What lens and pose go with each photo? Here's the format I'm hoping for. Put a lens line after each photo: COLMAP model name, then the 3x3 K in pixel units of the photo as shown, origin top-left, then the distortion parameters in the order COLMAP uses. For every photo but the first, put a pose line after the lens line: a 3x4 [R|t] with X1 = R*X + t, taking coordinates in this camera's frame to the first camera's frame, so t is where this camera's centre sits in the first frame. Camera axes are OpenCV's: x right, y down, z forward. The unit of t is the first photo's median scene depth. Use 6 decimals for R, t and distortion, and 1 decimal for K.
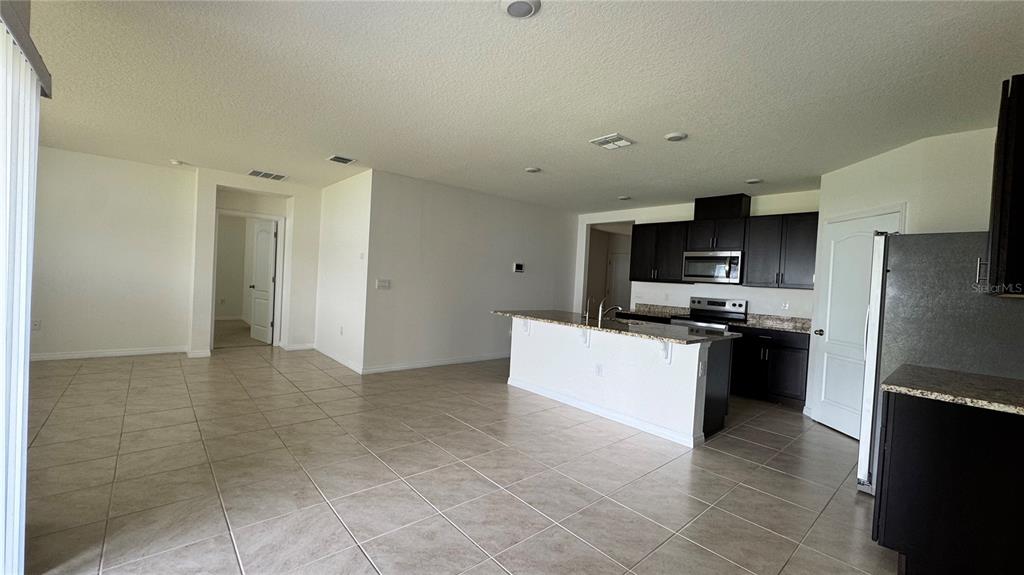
lens RADIAL K [[415.9, 0, 519.3], [0, 415.9, 291.1], [0, 0, 1]] dist [0.000796, 0.000002]
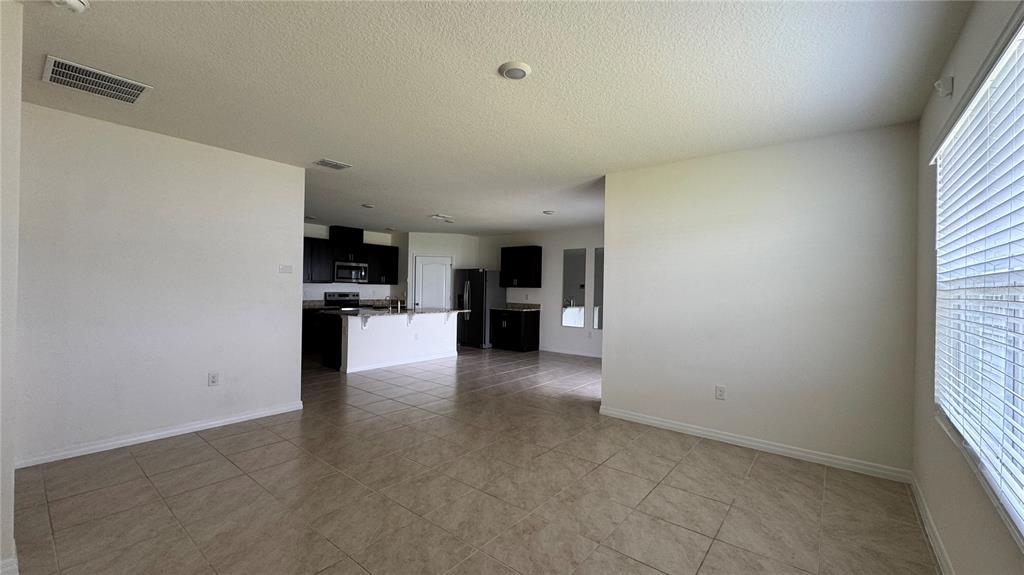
lens RADIAL K [[415.9, 0, 519.3], [0, 415.9, 291.1], [0, 0, 1]] dist [0.000796, 0.000002]
pose [[-0.147795, -0.055914, 0.987436, -1.187617], [0.004222, 0.998356, 0.057165, -0.074599], [-0.989009, 0.012618, -0.147316, 0.600052]]
